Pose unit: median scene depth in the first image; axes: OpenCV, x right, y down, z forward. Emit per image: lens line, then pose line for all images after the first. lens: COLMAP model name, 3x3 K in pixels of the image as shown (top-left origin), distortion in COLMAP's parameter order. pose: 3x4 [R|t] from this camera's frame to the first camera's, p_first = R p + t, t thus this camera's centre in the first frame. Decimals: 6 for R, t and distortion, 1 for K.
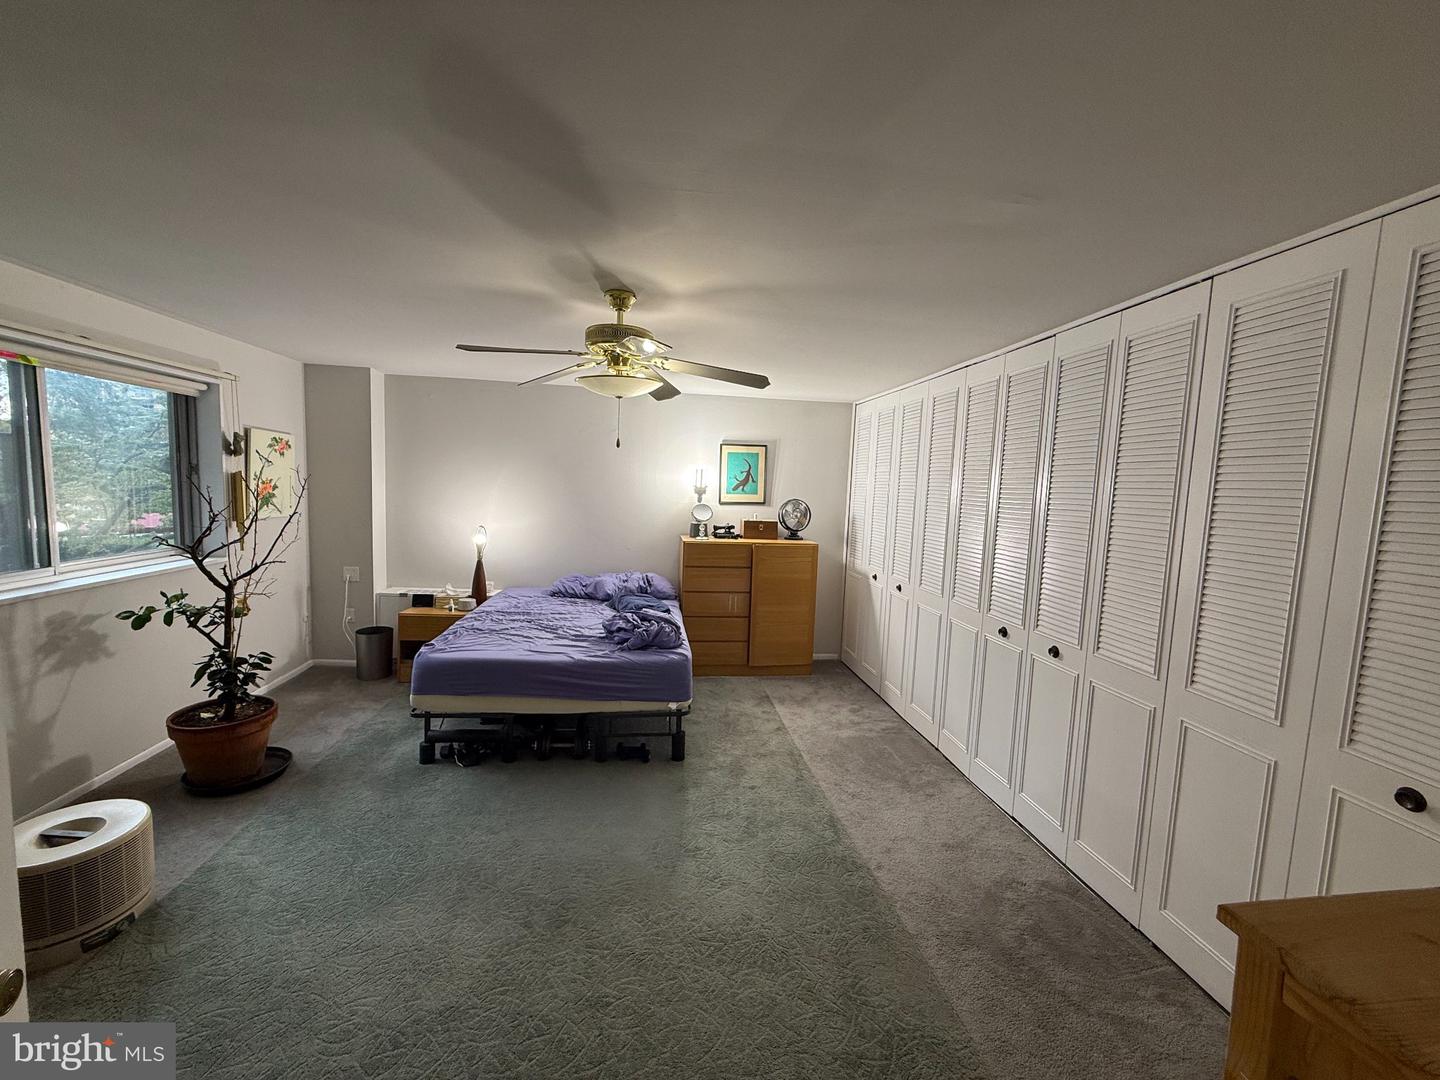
lens RADIAL K [[573.2, 0, 720.6], [0, 573.2, 539.5], [0, 0, 1]] dist [0.001454, 0.000136]
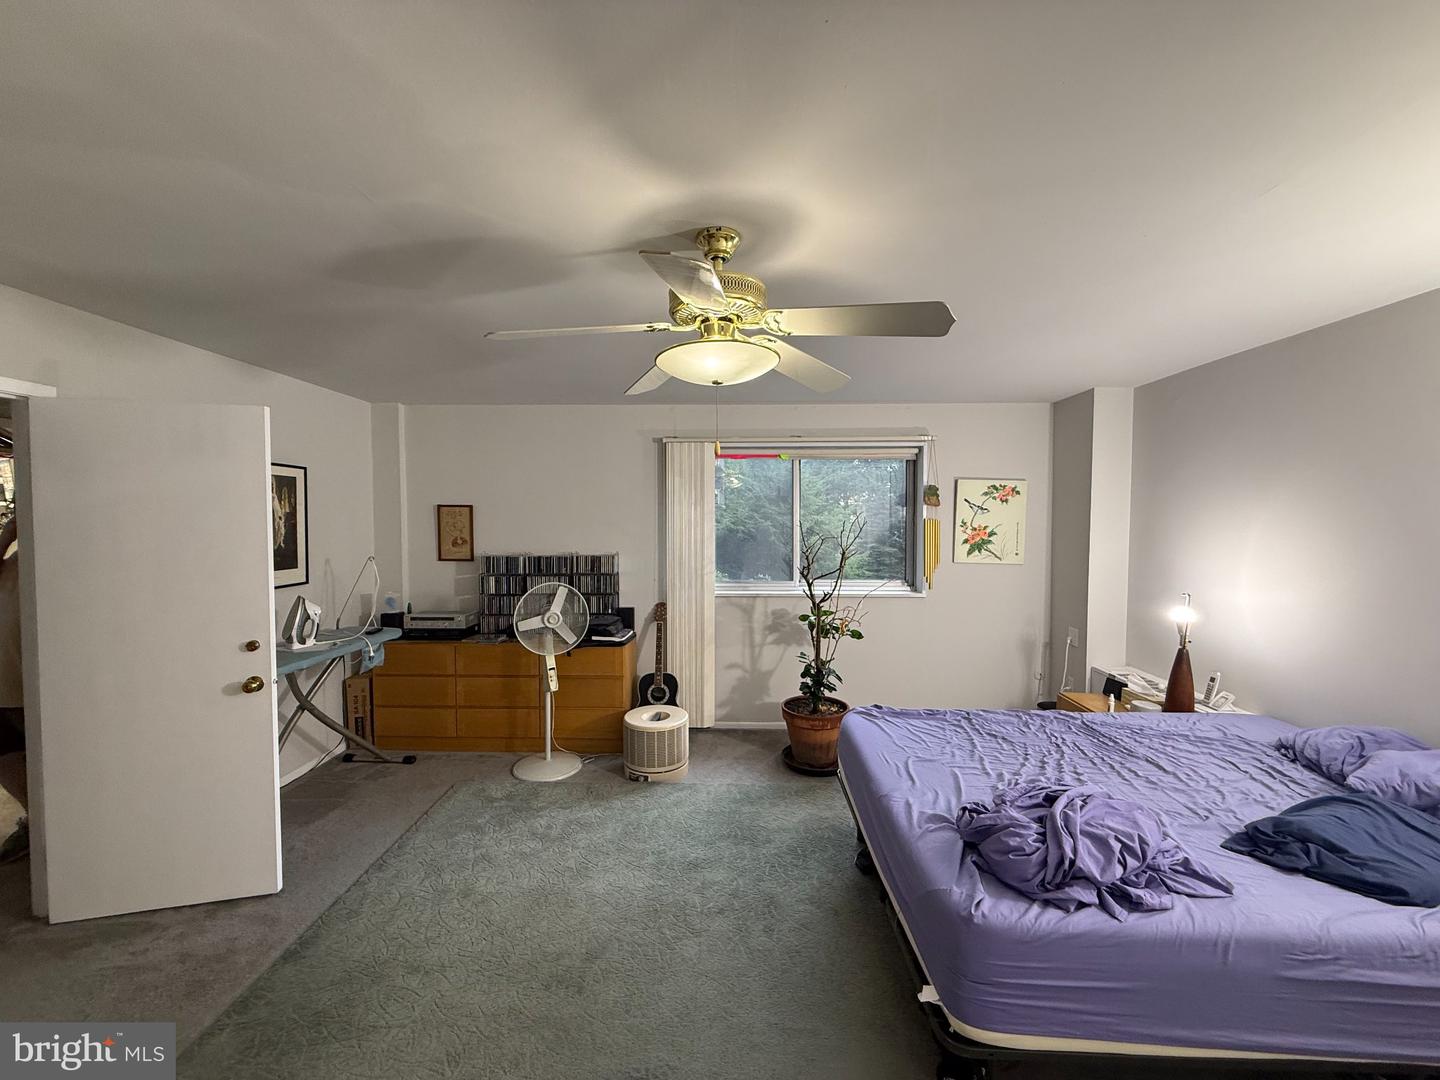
lens RADIAL K [[573.2, 0, 719.5], [0, 573.2, 541.2], [0, 0, 1]] dist [0.001454, 0.000136]
pose [[-0.153659, -0.004354, -0.988114, 0.354292], [-0.101499, 0.994770, 0.011401, -0.047003], [0.982897, 0.102044, -0.153298, 0.791526]]
